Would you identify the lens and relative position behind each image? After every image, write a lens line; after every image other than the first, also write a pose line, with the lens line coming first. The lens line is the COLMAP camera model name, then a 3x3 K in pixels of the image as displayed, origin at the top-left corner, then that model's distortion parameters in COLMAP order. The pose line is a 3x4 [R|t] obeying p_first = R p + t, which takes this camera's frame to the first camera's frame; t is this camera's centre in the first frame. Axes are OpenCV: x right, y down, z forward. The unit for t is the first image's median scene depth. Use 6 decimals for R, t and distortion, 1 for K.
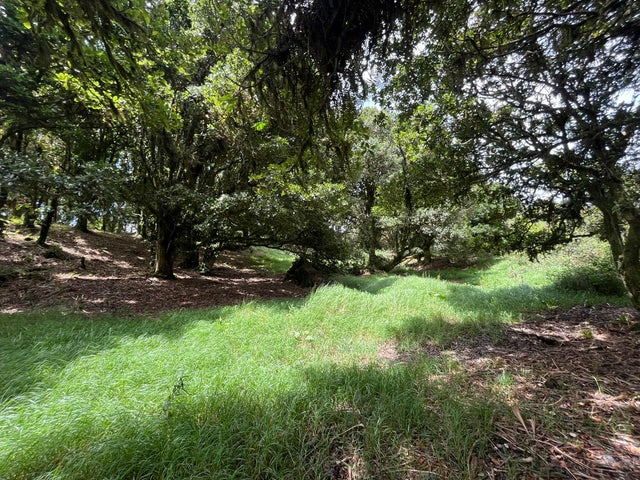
lens RADIAL K [[258.9, 0, 318.4], [0, 258.9, 239.8], [0, 0, 1]] dist [-0.002100, -0.000143]
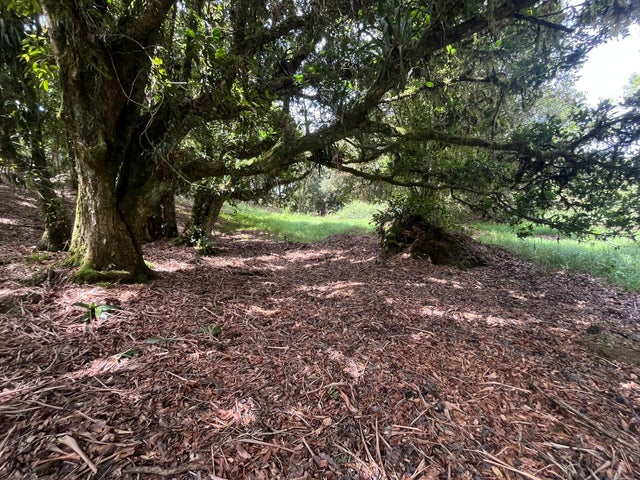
lens RADIAL K [[258.9, 0, 317.9], [0, 258.9, 239.9], [0, 0, 1]] dist [-0.002100, -0.000143]
pose [[0.956844, -0.054288, 0.285487, -0.432360], [0.008355, 0.987129, 0.159707, 0.050008], [-0.290483, -0.150429, 0.944982, 0.609799]]
